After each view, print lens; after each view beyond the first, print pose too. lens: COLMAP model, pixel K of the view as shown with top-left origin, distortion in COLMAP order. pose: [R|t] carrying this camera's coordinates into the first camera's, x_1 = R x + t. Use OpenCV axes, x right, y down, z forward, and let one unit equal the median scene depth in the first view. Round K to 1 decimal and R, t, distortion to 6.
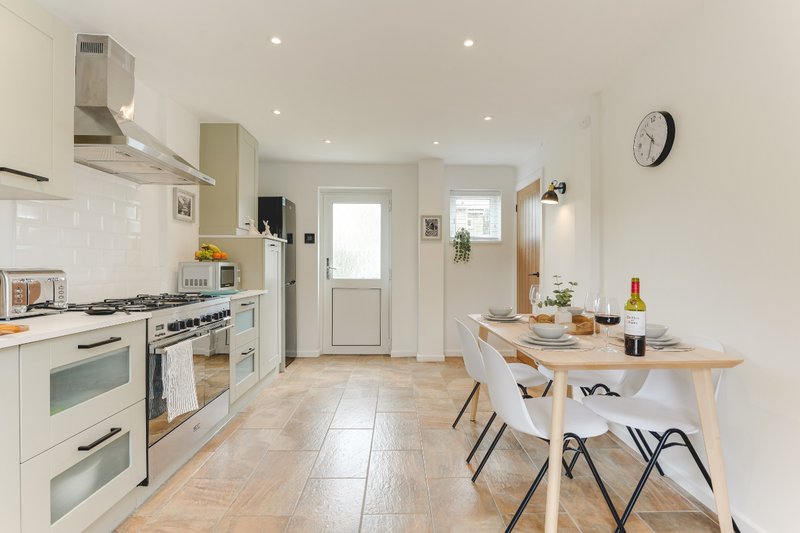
lens RADIAL K [[399.9, 0, 399.2], [0, 399.9, 262.8], [0, 0, 1]] dist [-0.002618, -0.000875]
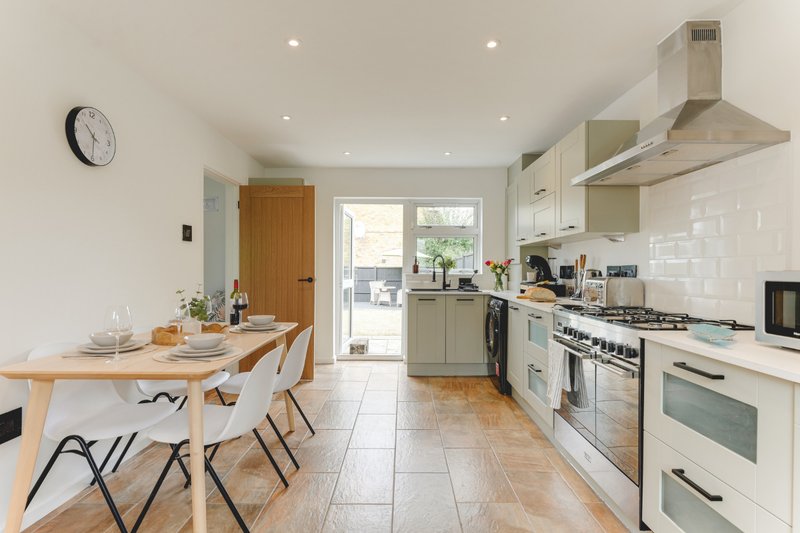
lens RADIAL K [[411.8, 0, 398.4], [0, 411.8, 269.8], [0, 0, 1]] dist [-0.000076, -0.000752]
pose [[-0.999828, -0.003776, 0.018143, -0.113580], [-0.003870, 0.999979, -0.005179, -0.000316], [-0.018123, -0.005248, -0.999822, 2.223178]]
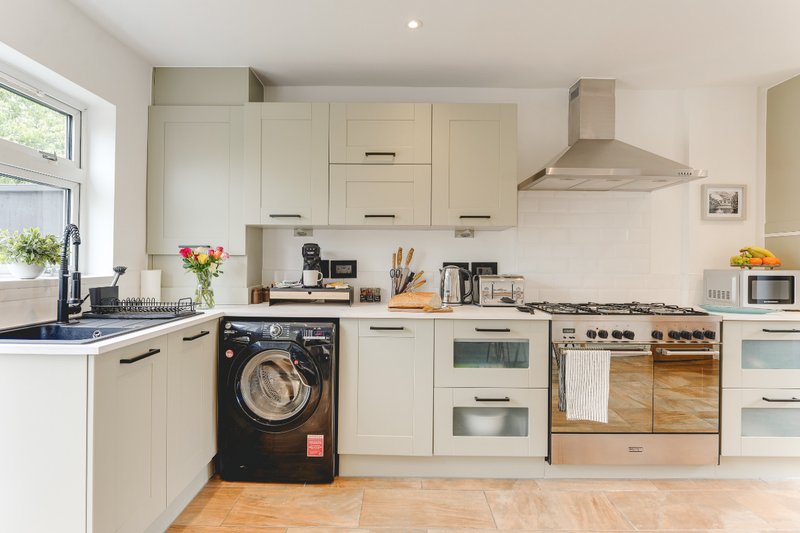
lens RADIAL K [[399.9, 0, 399.2], [0, 399.9, 262.8], [0, 0, 1]] dist [-0.002618, -0.000875]
pose [[-0.009056, 0.000014, -0.999959, 0.490176], [-0.000446, 1.000000, 0.000018, -0.024568], [0.999959, 0.000446, -0.009056, 0.529380]]
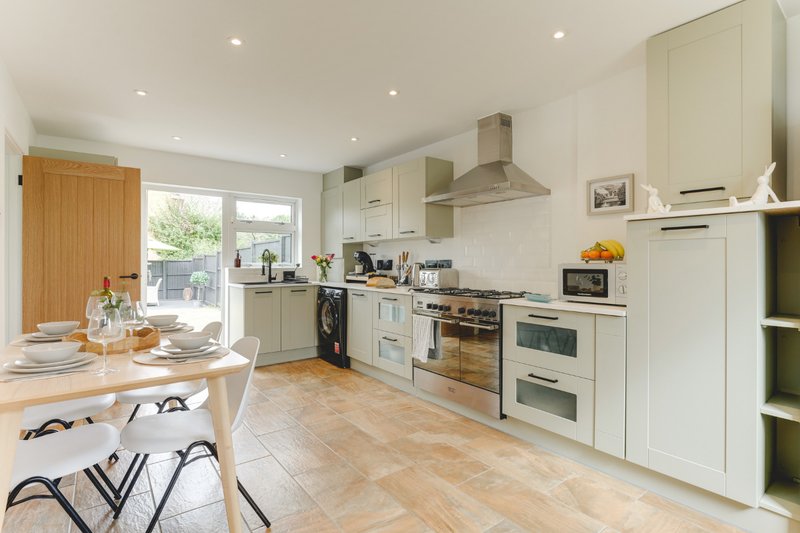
lens RADIAL K [[399.9, 0, 399.2], [0, 399.9, 262.8], [0, 0, 1]] dist [-0.002618, -0.000875]
pose [[-0.804378, 0.000720, -0.594118, 0.481108], [0.004807, 0.999974, -0.005296, -0.002459], [0.594099, -0.007116, -0.804361, 2.261713]]
